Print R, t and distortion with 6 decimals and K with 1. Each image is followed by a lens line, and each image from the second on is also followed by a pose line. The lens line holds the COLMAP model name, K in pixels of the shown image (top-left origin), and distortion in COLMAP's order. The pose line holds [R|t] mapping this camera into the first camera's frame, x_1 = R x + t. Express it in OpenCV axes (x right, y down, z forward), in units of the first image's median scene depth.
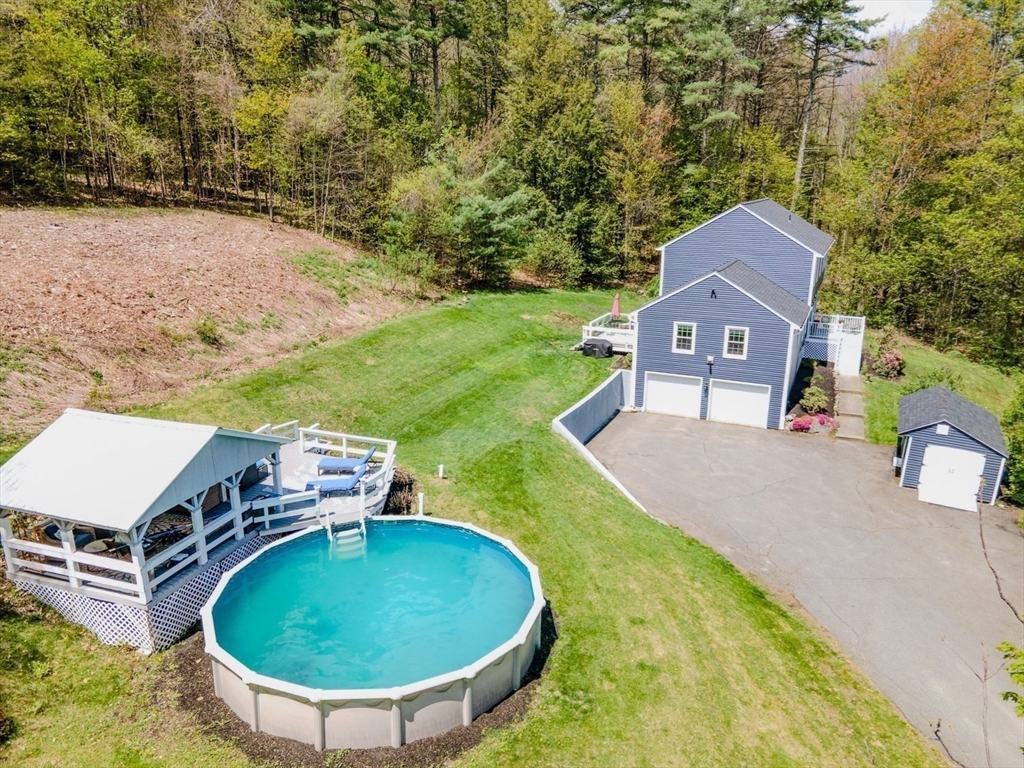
lens RADIAL K [[741.7, 0, 507.2], [0, 741.7, 384.6], [0, 0, 1]] dist [0.032157, 0.003751]
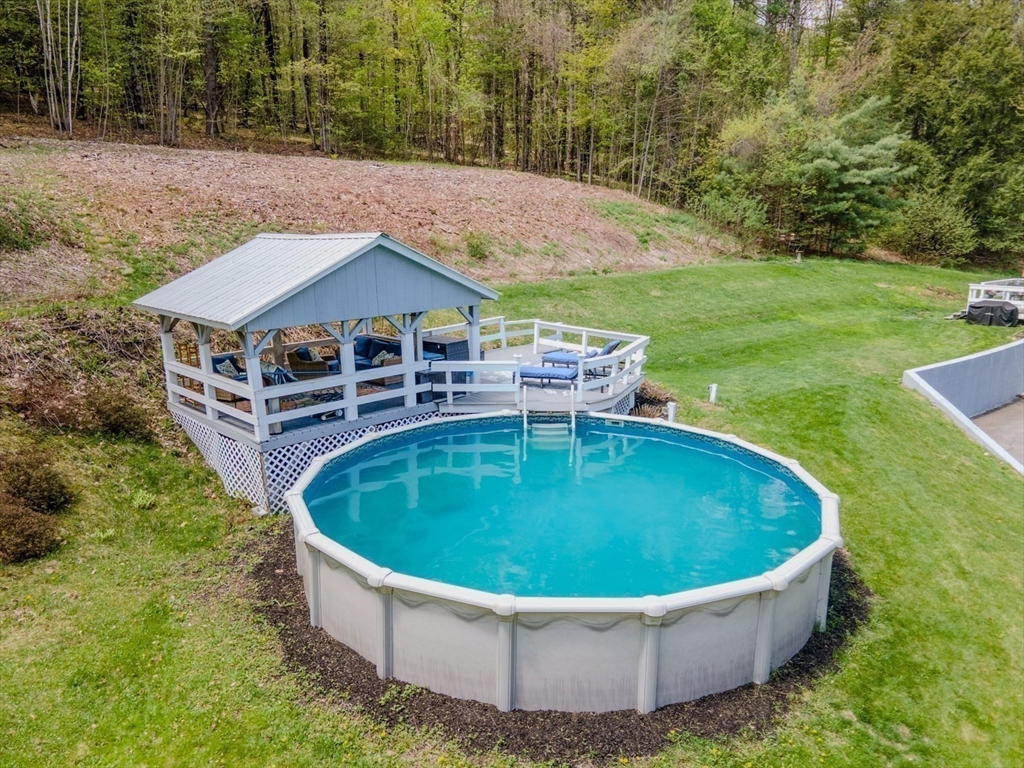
lens RADIAL K [[741.7, 0, 507.2], [0, 741.7, 384.6], [0, 0, 1]] dist [0.032157, 0.003751]
pose [[0.898304, 0.088751, -0.430317, 0.037573], [-0.113161, 0.993080, -0.031408, 0.152496], [0.424552, 0.076909, 0.902131, 0.282634]]
